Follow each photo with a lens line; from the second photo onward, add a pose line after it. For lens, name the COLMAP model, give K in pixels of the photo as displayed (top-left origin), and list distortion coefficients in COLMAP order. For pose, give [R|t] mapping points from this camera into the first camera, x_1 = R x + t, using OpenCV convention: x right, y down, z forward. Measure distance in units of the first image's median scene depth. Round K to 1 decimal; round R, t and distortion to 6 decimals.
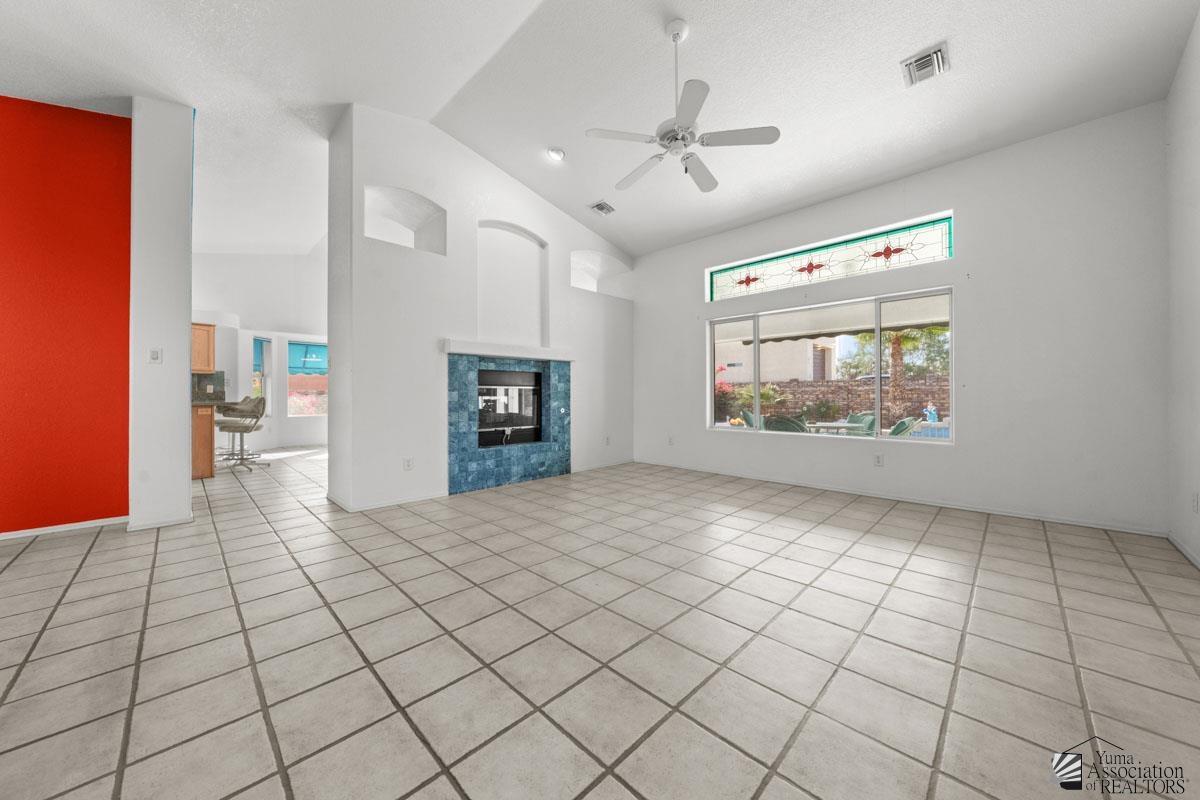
lens RADIAL K [[417.0, 0, 596.7], [0, 417.0, 401.7], [0, 0, 1]] dist [-0.002575, -0.000038]
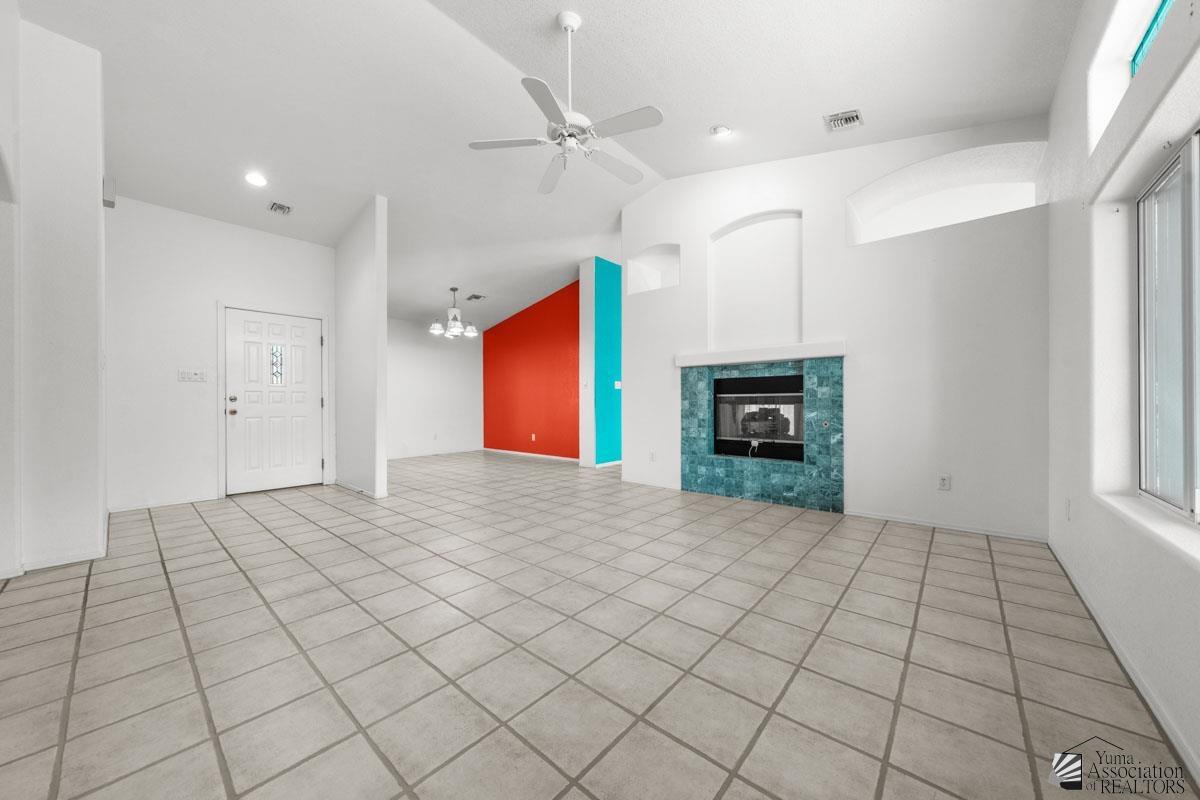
lens RADIAL K [[417.0, 0, 596.3], [0, 417.0, 408.9], [0, 0, 1]] dist [-0.002575, -0.000038]
pose [[0.074580, 0.009719, -0.997168, 0.690656], [-0.015835, 0.999838, 0.008560, -0.006357], [0.997089, 0.015151, 0.074722, 0.595783]]
